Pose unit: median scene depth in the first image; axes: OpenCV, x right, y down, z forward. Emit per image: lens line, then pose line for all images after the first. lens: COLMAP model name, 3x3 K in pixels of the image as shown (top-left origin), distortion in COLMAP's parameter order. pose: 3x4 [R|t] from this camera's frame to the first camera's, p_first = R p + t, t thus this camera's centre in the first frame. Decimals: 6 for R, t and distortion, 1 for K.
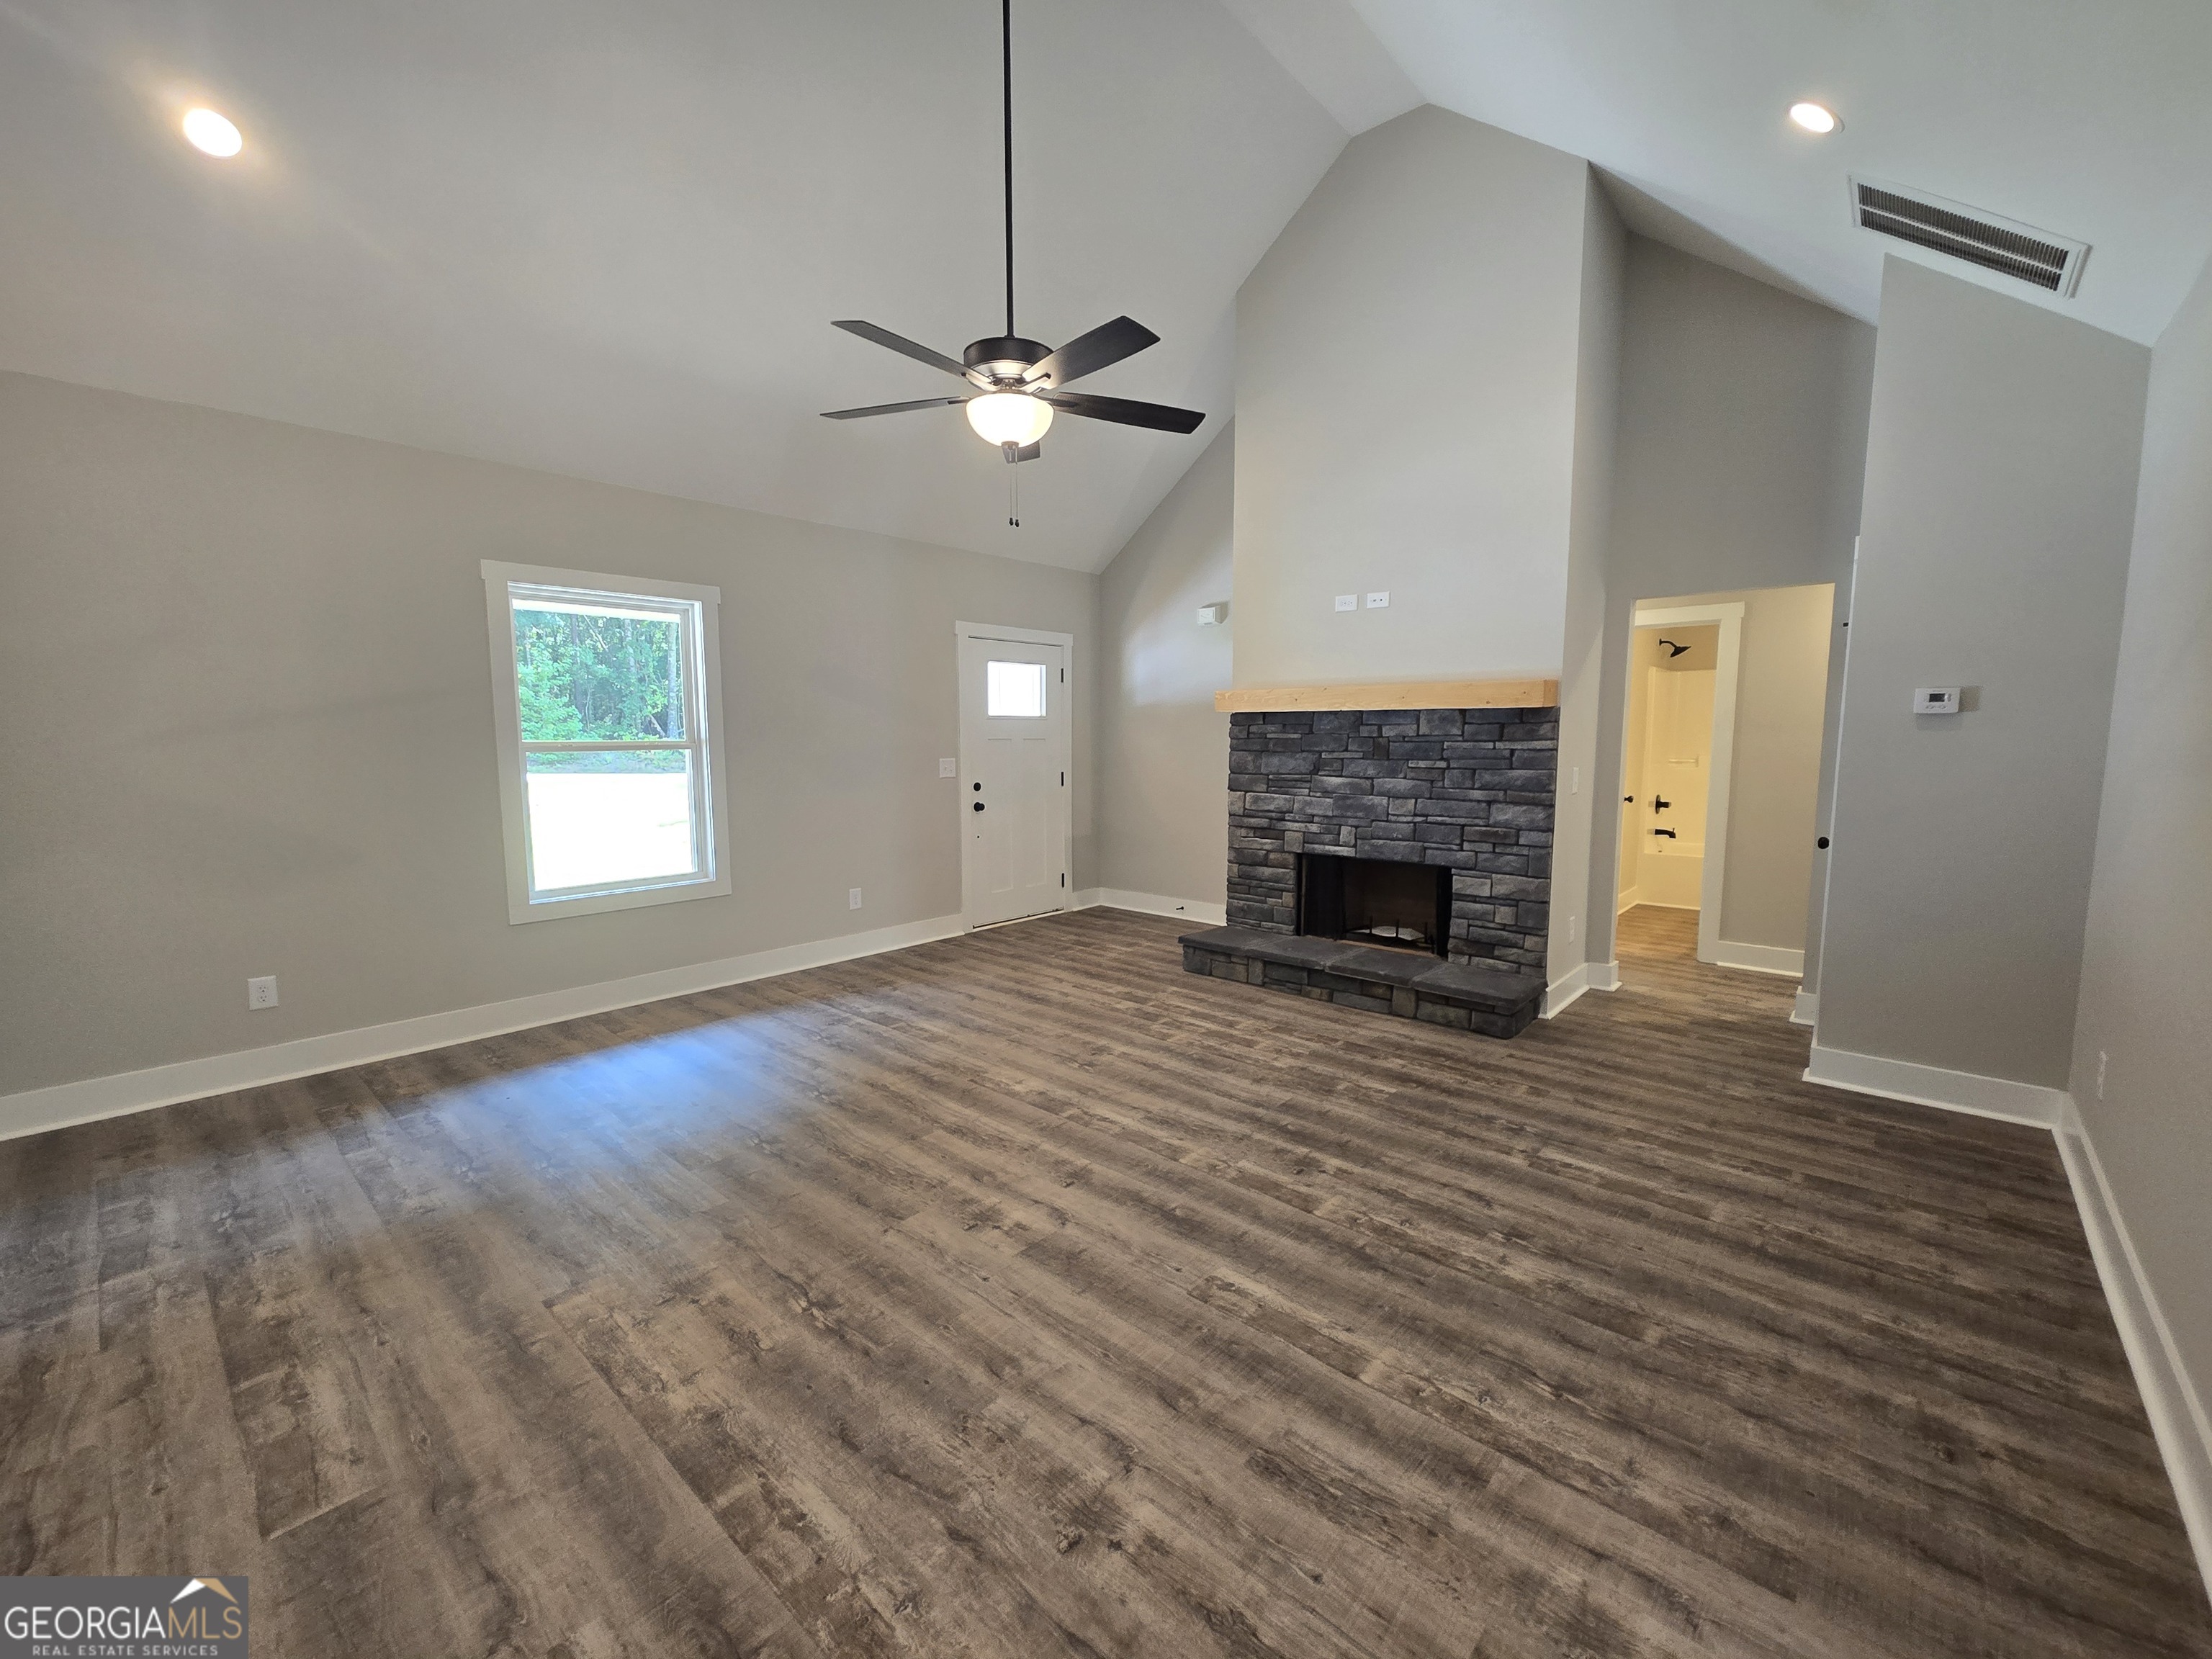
lens RADIAL K [[905.3, 0, 1104.6], [0, 905.3, 830.7], [0, 0, 1]] dist [-0.001066, 0.001859]
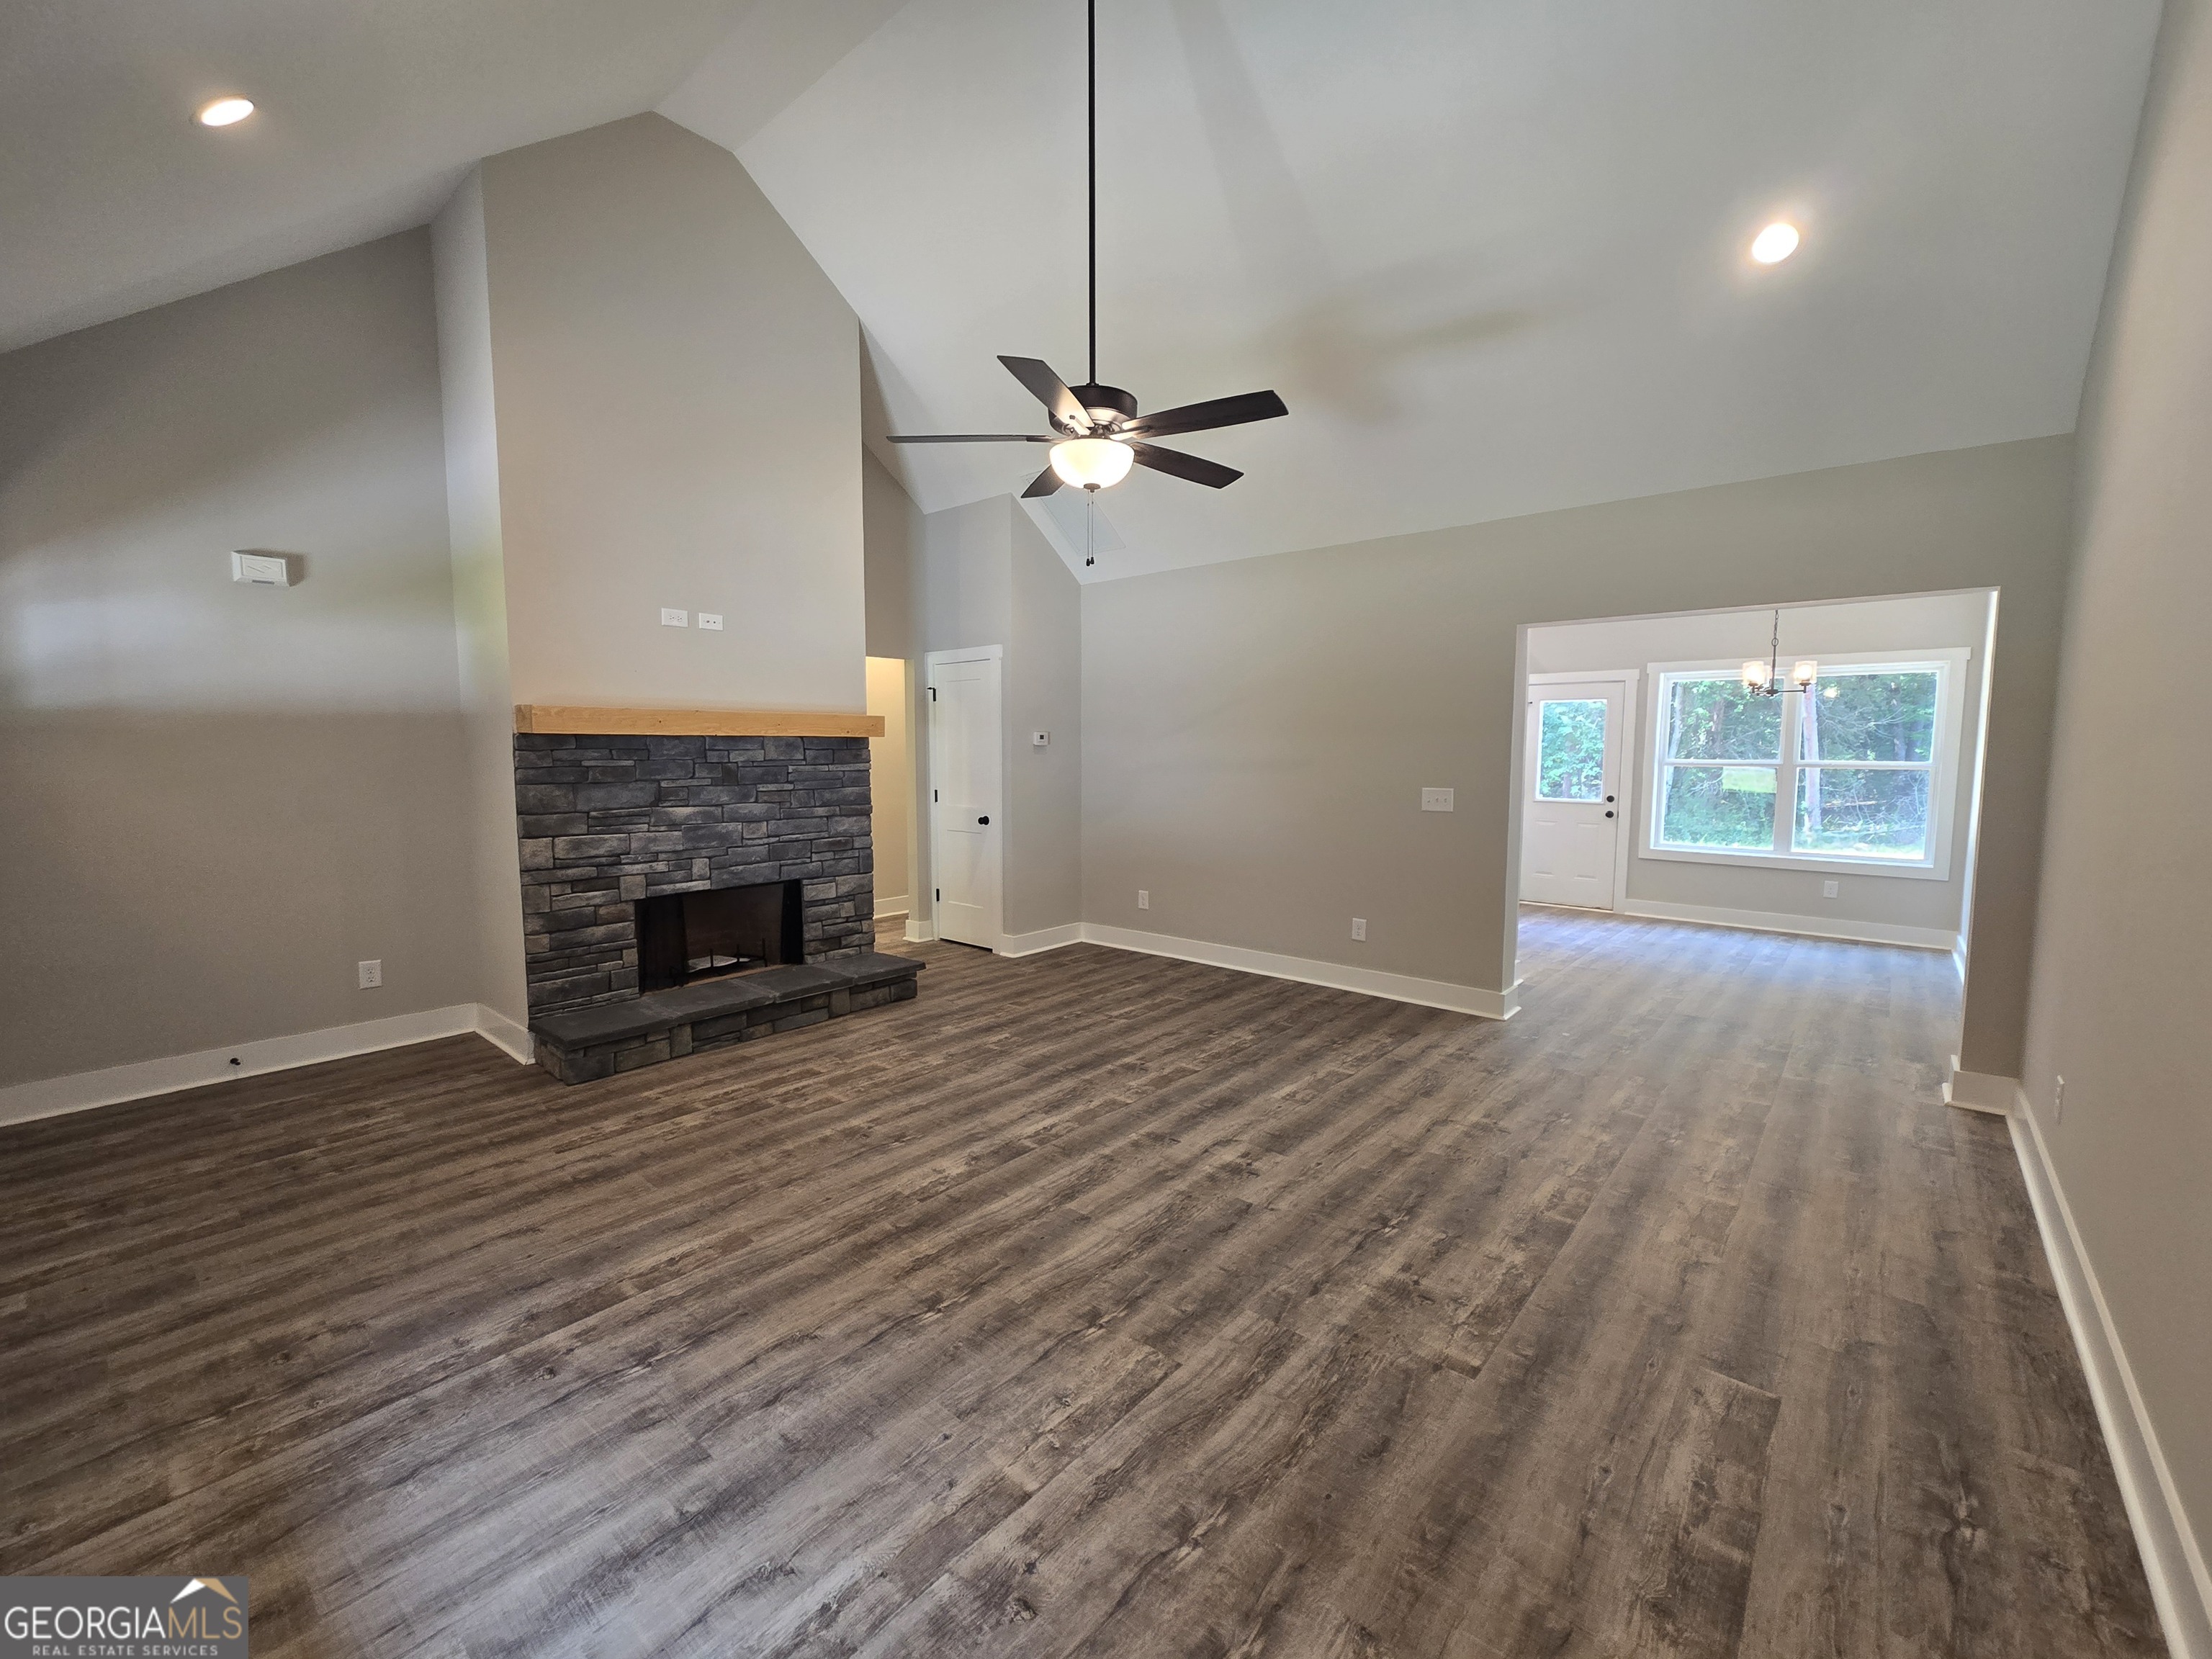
lens RADIAL K [[905.3, 0, 1103.3], [0, 905.3, 826.5], [0, 0, 1]] dist [-0.001066, 0.001859]
pose [[-0.013205, -0.088148, 0.996020, -0.814364], [0.106487, 0.990318, 0.089055, -0.093524], [-0.994226, 0.107239, -0.003691, 0.717786]]
